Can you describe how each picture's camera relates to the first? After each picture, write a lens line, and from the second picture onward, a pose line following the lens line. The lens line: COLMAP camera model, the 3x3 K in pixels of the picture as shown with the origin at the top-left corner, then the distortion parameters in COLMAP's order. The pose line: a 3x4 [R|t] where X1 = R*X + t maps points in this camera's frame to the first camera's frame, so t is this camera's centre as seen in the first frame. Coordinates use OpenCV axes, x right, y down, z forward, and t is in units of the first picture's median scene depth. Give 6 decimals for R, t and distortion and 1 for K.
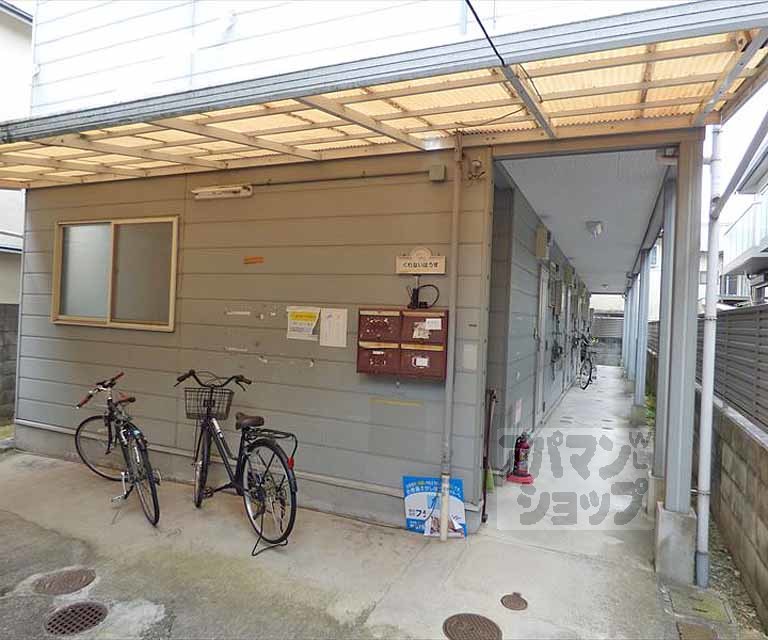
lens RADIAL K [[530.7, 0, 384.0], [0, 530.7, 320.0], [0, 0, 1]] dist [-0.026027, -0.000669]
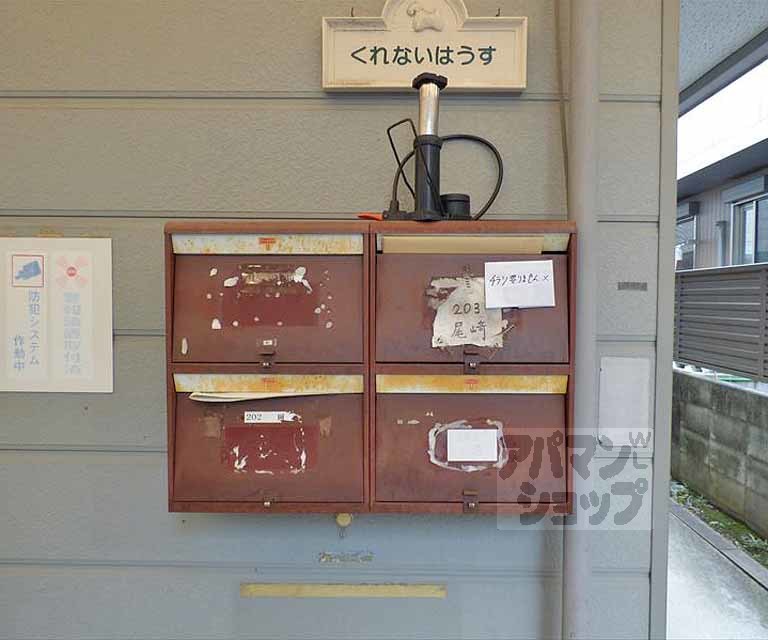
lens RADIAL K [[530.7, 0, 384.0], [0, 530.7, 320.0], [0, 0, 1]] dist [-0.026027, -0.000669]
pose [[0.919636, -0.046400, 0.390022, -0.051824], [0.032944, 0.998611, 0.041124, 0.011340], [-0.391388, -0.024970, 0.919887, 0.757643]]
